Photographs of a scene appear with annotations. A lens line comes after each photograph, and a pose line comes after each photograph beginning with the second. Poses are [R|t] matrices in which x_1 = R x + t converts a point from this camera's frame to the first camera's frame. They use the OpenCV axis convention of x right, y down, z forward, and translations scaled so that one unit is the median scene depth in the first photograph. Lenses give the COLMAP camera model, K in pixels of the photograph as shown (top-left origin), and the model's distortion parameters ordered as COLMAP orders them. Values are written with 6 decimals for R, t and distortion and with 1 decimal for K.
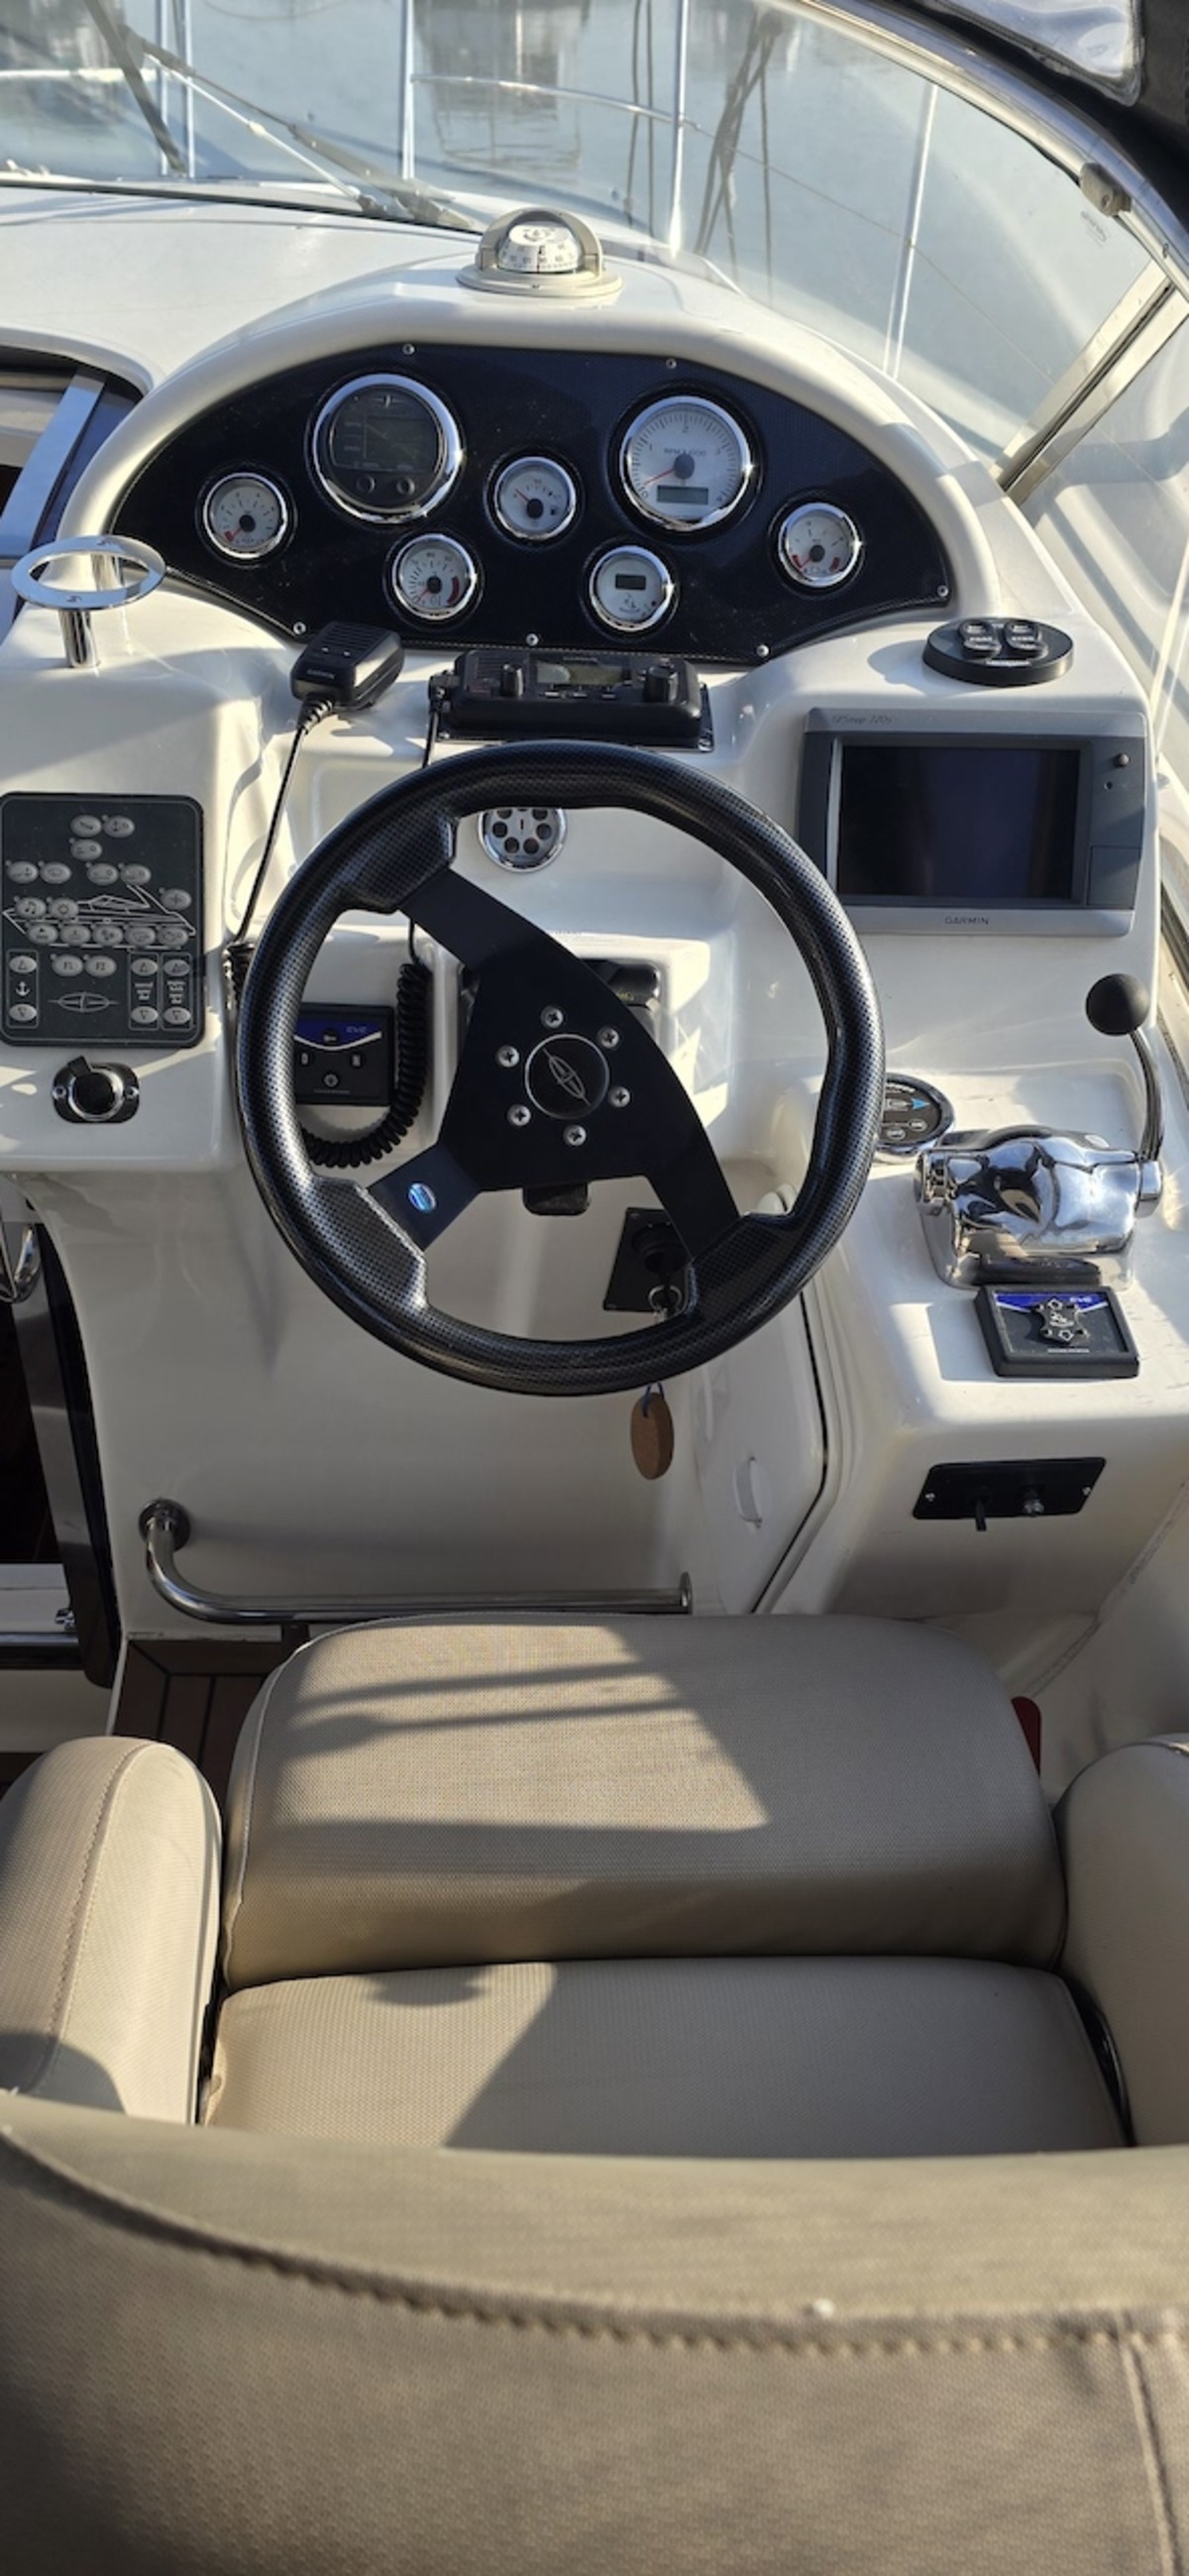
lens RADIAL K [[1875.3, 0, 594.5], [0, 1875.3, 1288.0], [0, 0, 1]] dist [0.034000, -0.003273]
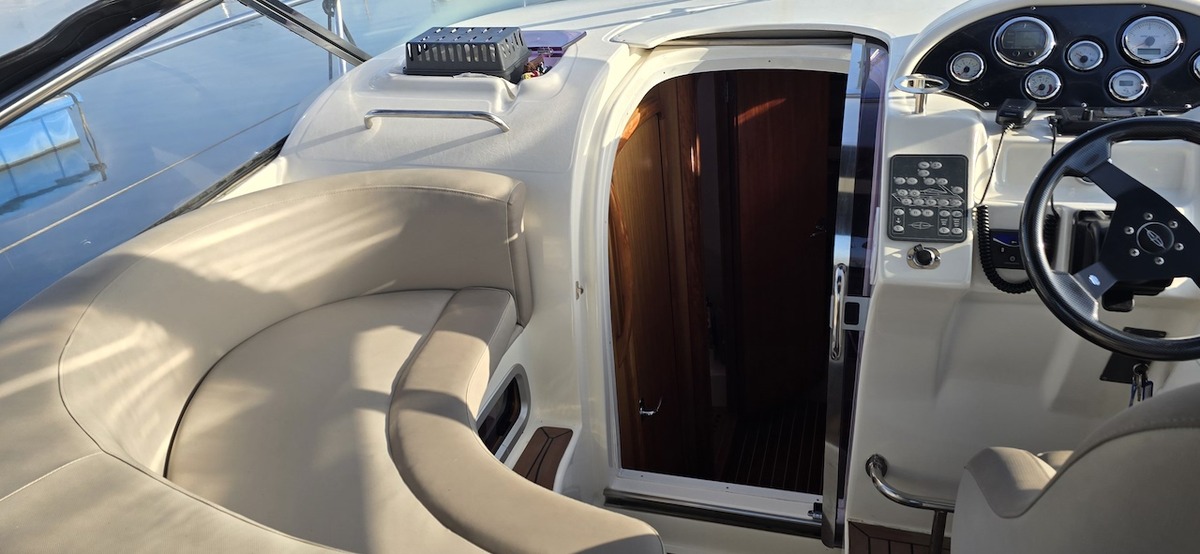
lens RADIAL K [[873.7, 0, 600.7], [0, 873.7, 260.0], [0, 0, 1]] dist [0.034000, -0.003273]
pose [[0.939144, 0.025223, -0.342596, -0.268193], [-0.106689, 0.969400, -0.221091, 0.229607], [0.326536, 0.244187, 0.913098, -0.312402]]
